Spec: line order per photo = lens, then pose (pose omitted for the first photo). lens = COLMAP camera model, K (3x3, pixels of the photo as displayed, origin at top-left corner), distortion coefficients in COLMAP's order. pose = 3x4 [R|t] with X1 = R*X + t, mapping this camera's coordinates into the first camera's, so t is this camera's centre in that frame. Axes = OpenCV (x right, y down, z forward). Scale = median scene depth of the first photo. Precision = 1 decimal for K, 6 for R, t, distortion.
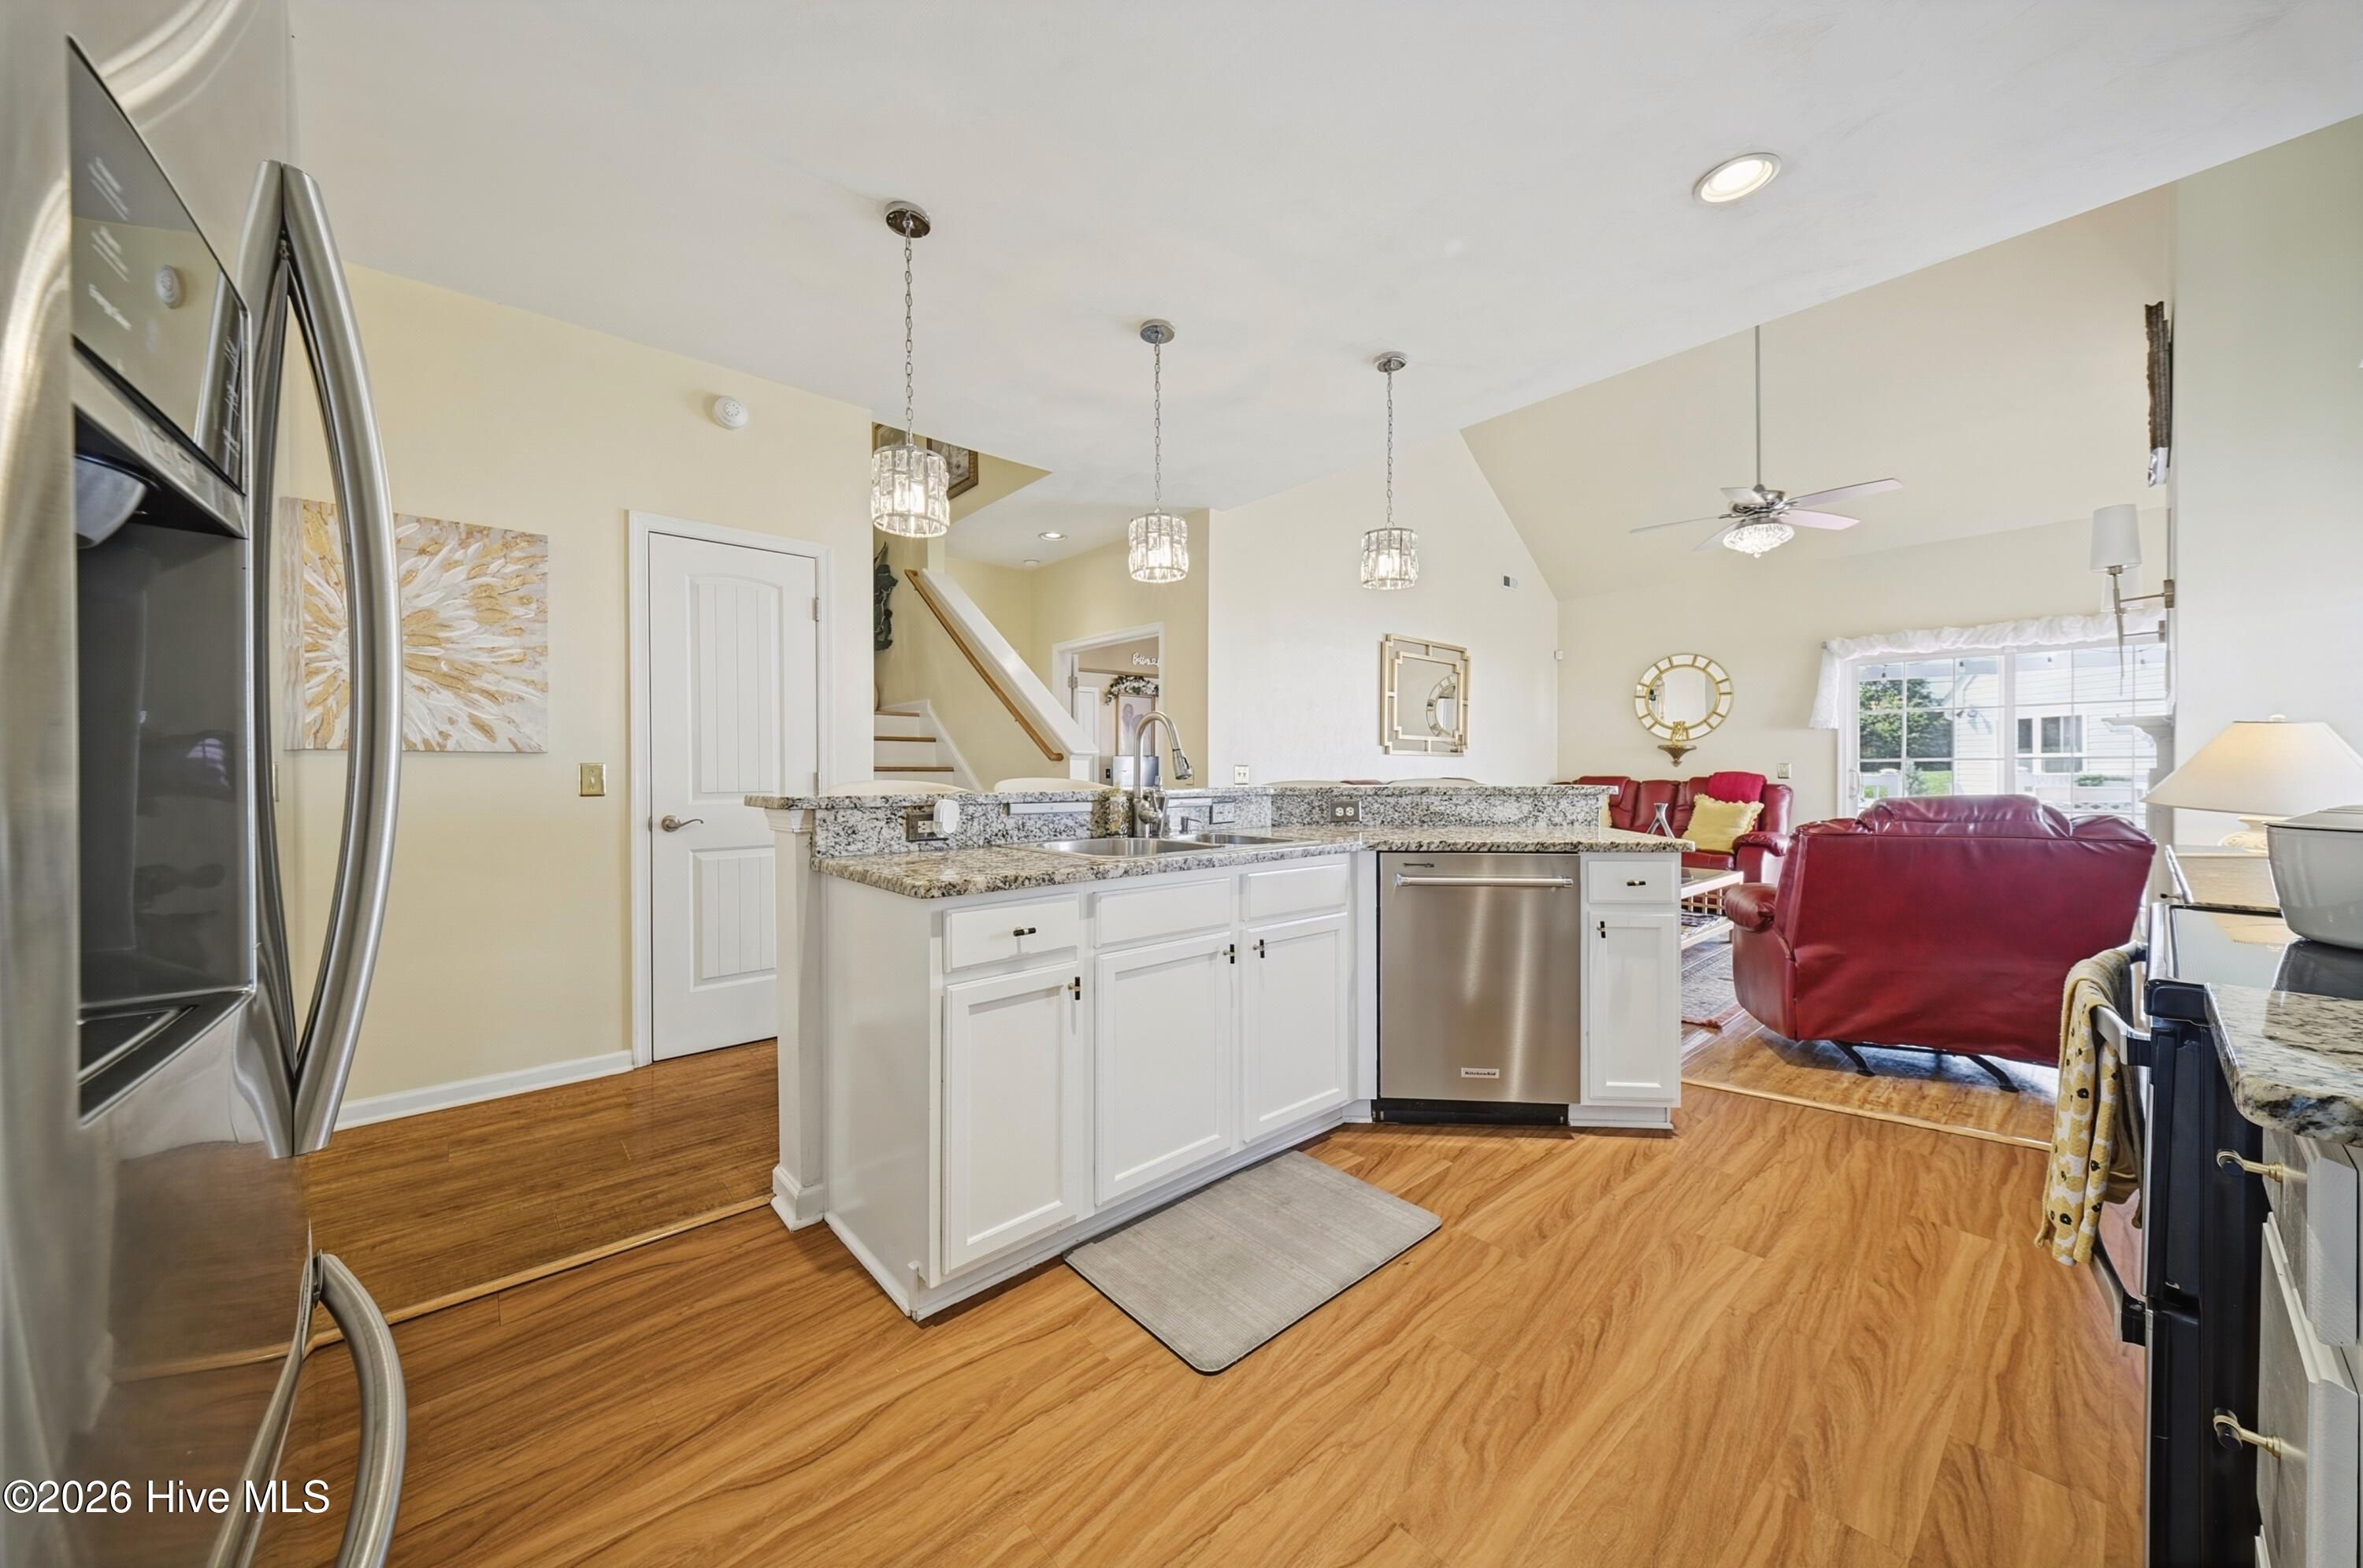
lens RADIAL K [[816.4, 0, 1170.6], [0, 816.4, 777.2], [0, 0, 1]] dist [0.001270, -0.001037]
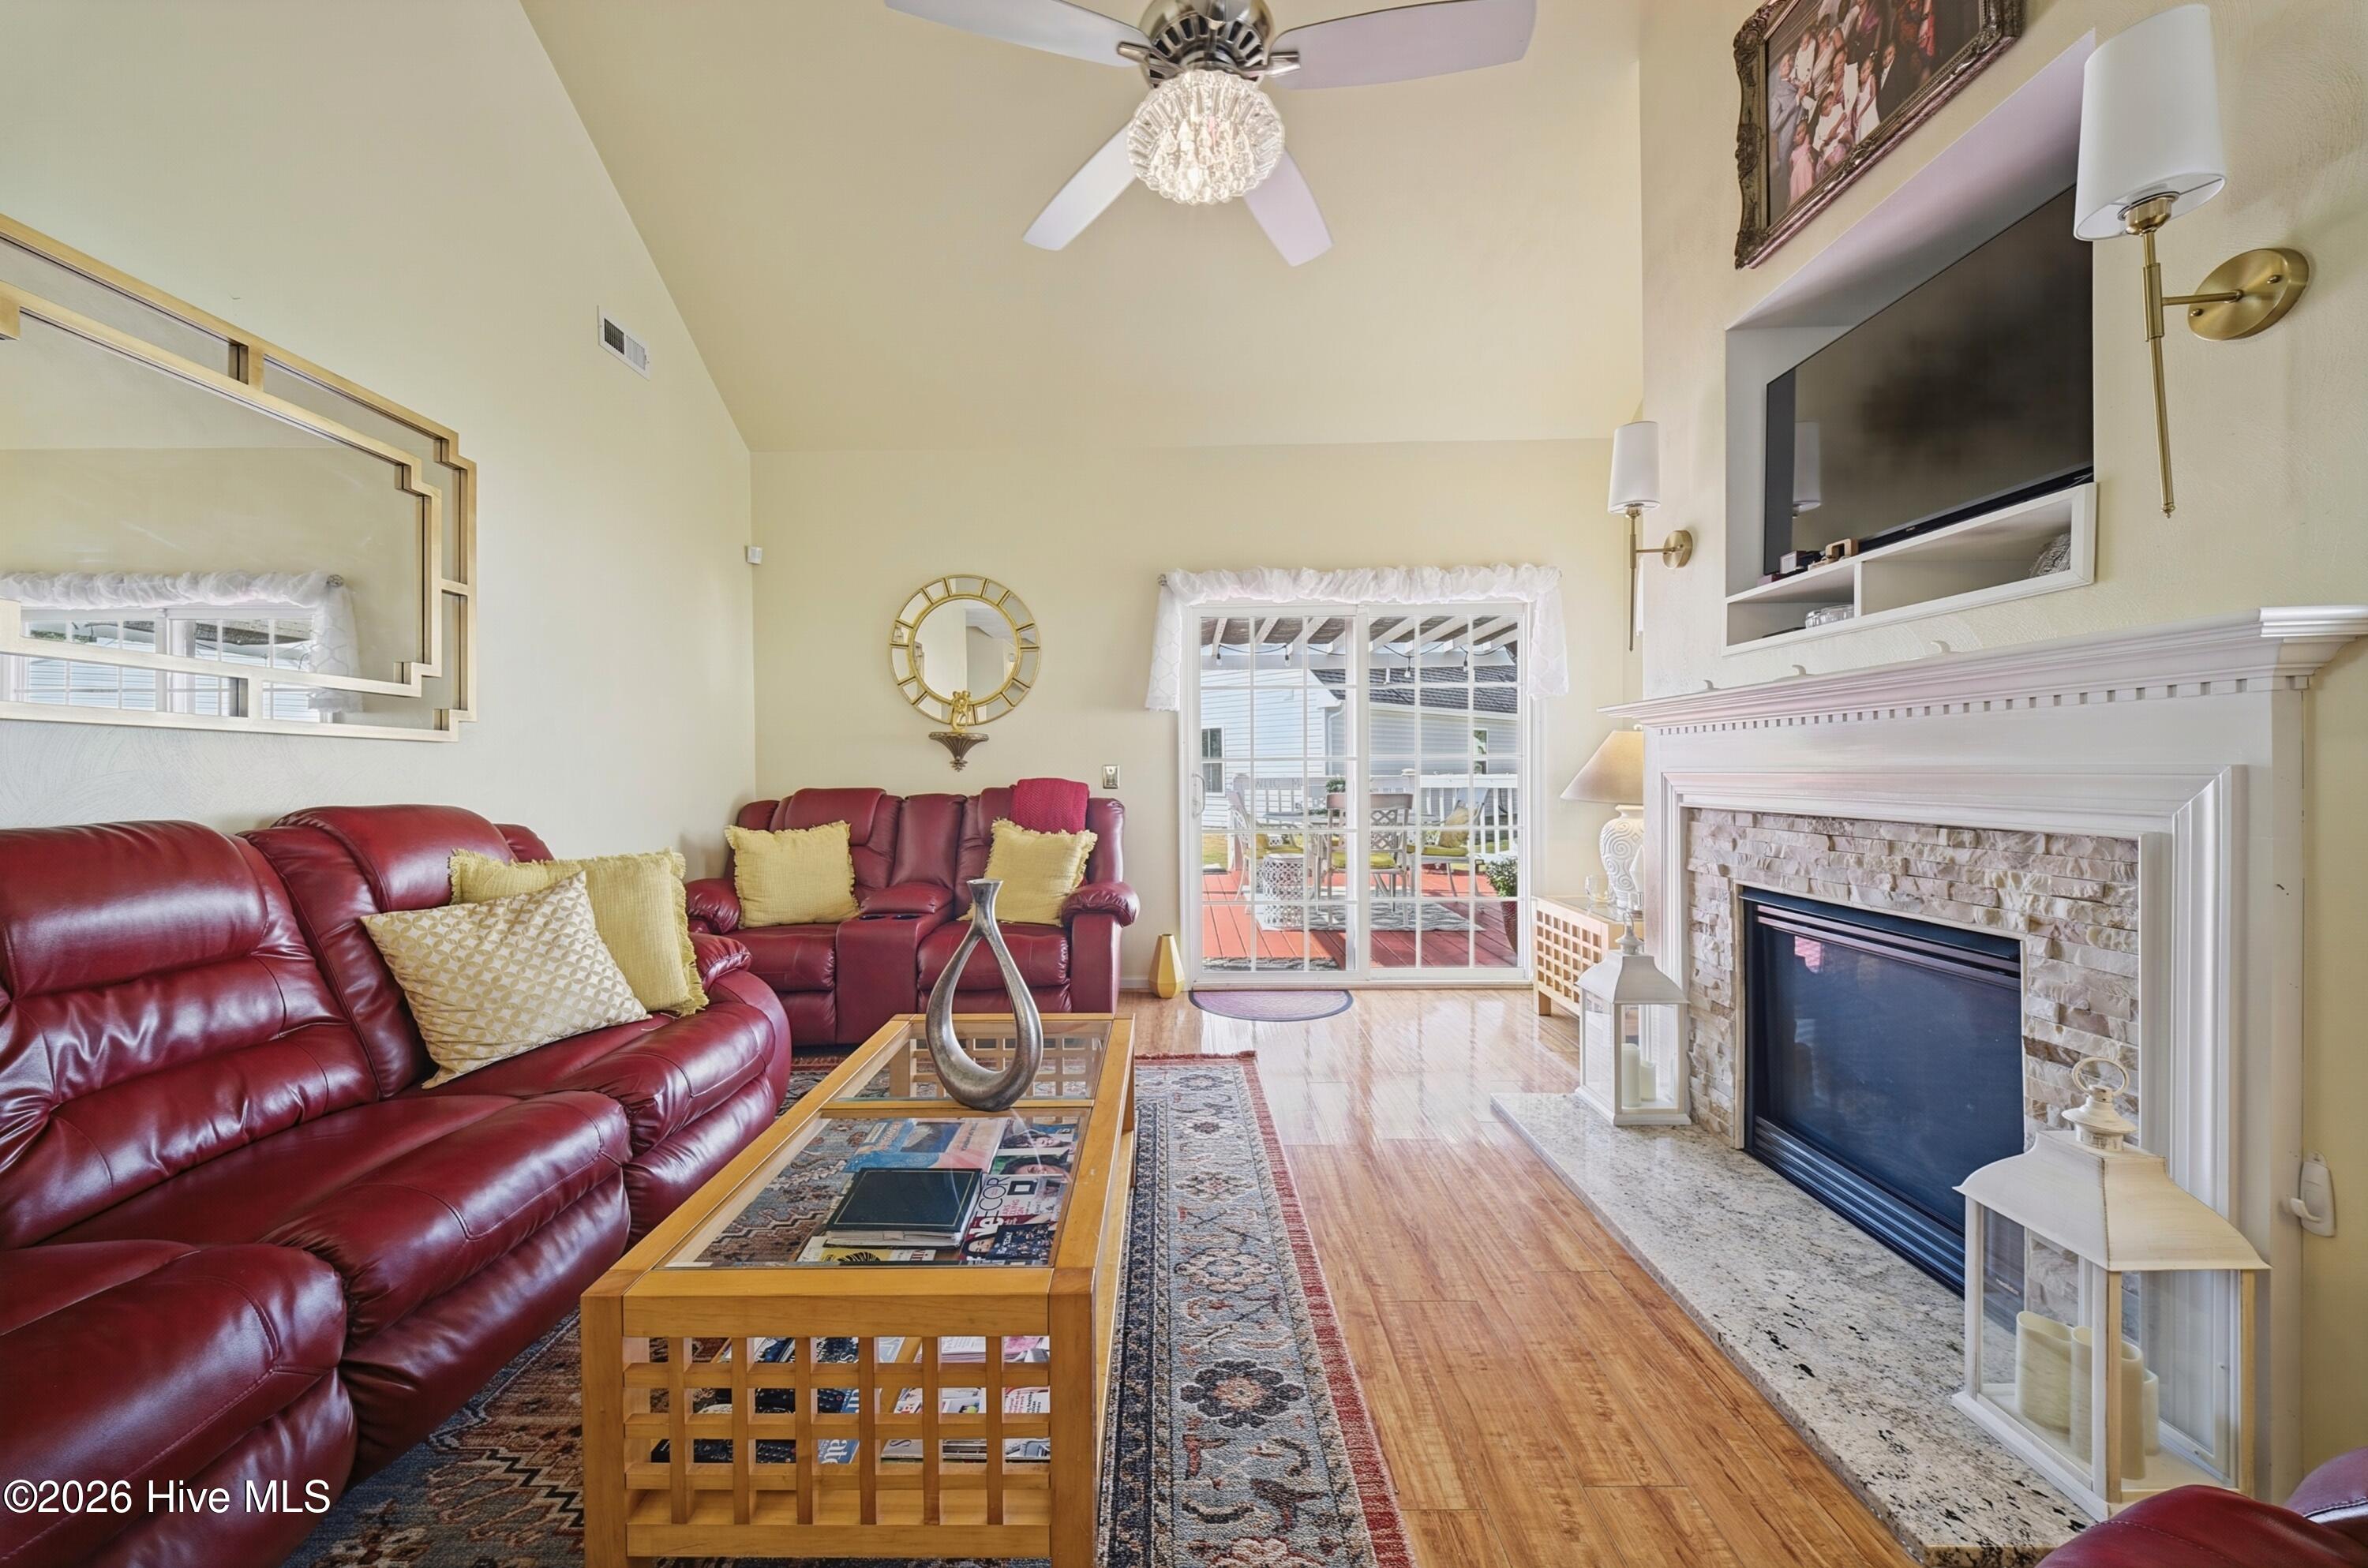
lens RADIAL K [[818.1, 0, 1161.8], [0, 818.1, 779.4], [0, 0, 1]] dist [0.001270, -0.001037]
pose [[0.661981, -0.008928, 0.749468, 0.326916], [0.011902, 0.999928, 0.001399, -0.006371], [-0.749426, 0.007994, 0.662039, 0.592676]]
